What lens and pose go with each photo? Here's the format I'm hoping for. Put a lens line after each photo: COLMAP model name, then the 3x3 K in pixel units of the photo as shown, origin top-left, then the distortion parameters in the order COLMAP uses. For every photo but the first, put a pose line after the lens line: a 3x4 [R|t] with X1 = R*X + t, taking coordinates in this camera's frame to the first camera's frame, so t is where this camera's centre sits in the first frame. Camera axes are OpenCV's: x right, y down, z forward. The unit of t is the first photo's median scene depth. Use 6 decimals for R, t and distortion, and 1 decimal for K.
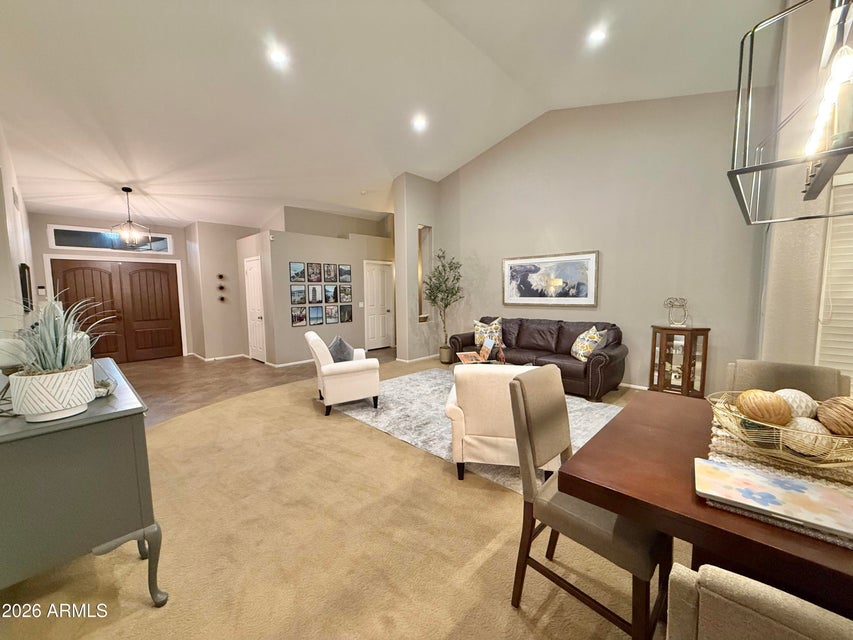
lens RADIAL K [[339.4, 0, 424.8], [0, 339.4, 319.3], [0, 0, 1]] dist [-0.000518, 0.000030]
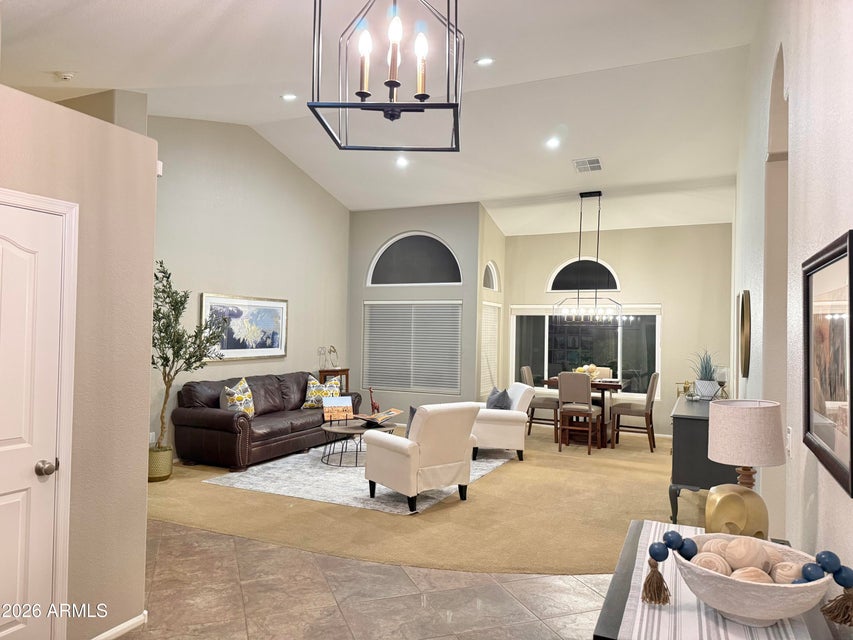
lens RADIAL K [[598.9, 0, 426.5], [0, 598.9, 320.0], [0, 0, 1]] dist [-0.000209, -0.000035]
pose [[-0.327395, 0.026521, 0.944515, -1.184662], [0.069468, 0.997576, -0.003932, -0.103608], [-0.942330, 0.064327, -0.328444, 1.120847]]
